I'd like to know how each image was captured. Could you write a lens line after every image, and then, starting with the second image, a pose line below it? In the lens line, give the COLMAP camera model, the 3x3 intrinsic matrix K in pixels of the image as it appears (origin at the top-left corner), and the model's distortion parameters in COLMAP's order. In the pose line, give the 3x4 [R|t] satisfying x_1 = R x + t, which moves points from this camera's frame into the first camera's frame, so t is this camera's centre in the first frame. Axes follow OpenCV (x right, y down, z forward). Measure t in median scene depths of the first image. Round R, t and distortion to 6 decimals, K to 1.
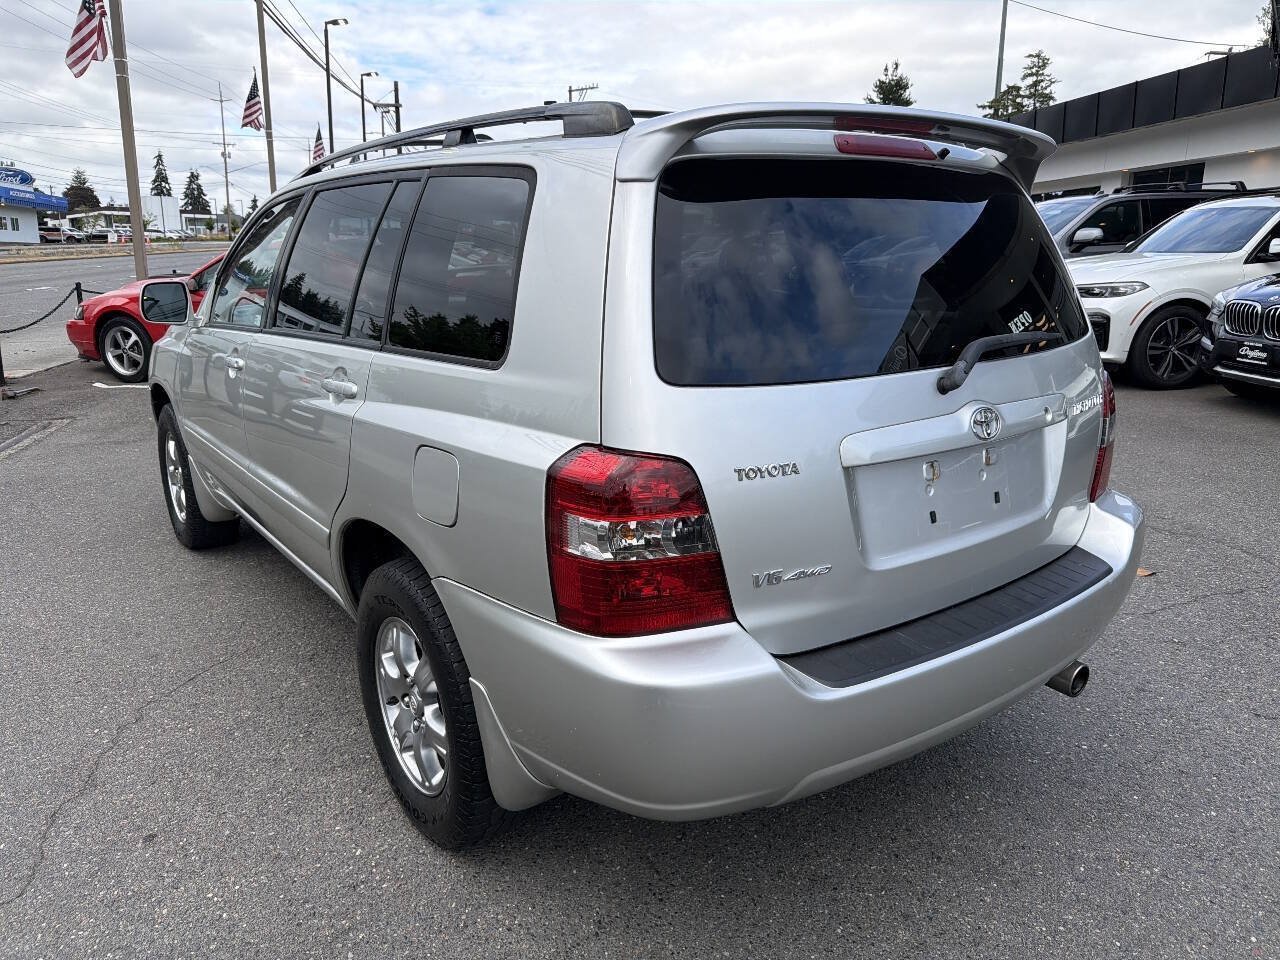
lens RADIAL K [[919.3, 0, 638.4], [0, 919.3, 448.7], [0, 0, 1]] dist [0.005308, -0.000461]
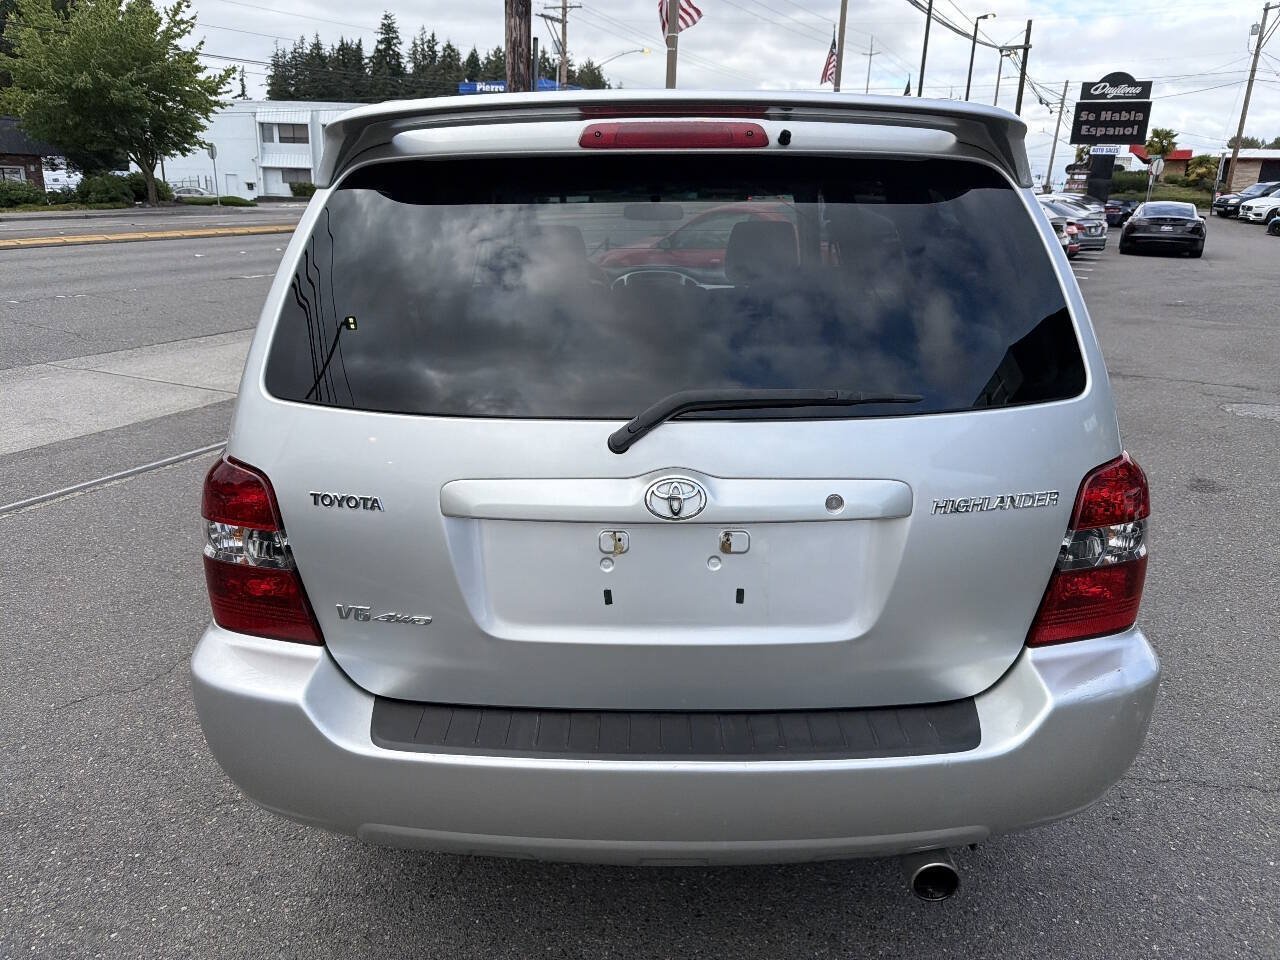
lens RADIAL K [[922.6, 0, 636.3], [0, 922.6, 481.8], [0, 0, 1]] dist [0.022464, -0.060594]
pose [[0.795866, 0.184938, -0.576538, 0.796244], [-0.138027, 0.982554, 0.124643, -0.133883], [0.589531, -0.019622, 0.807507, 0.345140]]
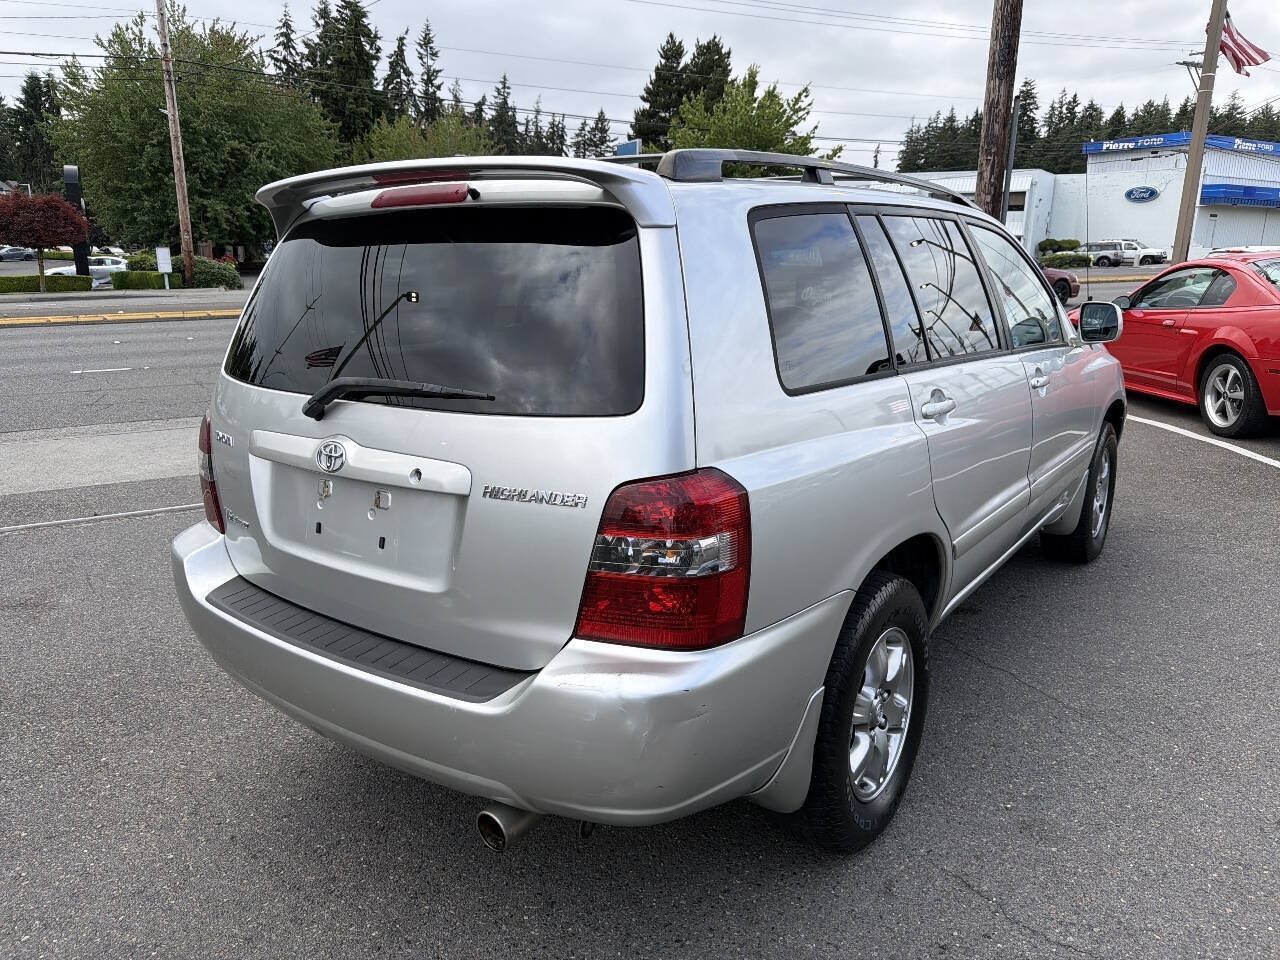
lens RADIAL K [[920.6, 0, 640.0], [0, 920.6, 480.0], [0, 0, 1]] dist [-0.000337, -0.010705]
pose [[0.289536, 0.219658, -0.931622, 1.472323], [-0.200170, 0.965686, 0.165479, -0.249184], [0.936003, 0.138571, 0.323570, 0.984924]]
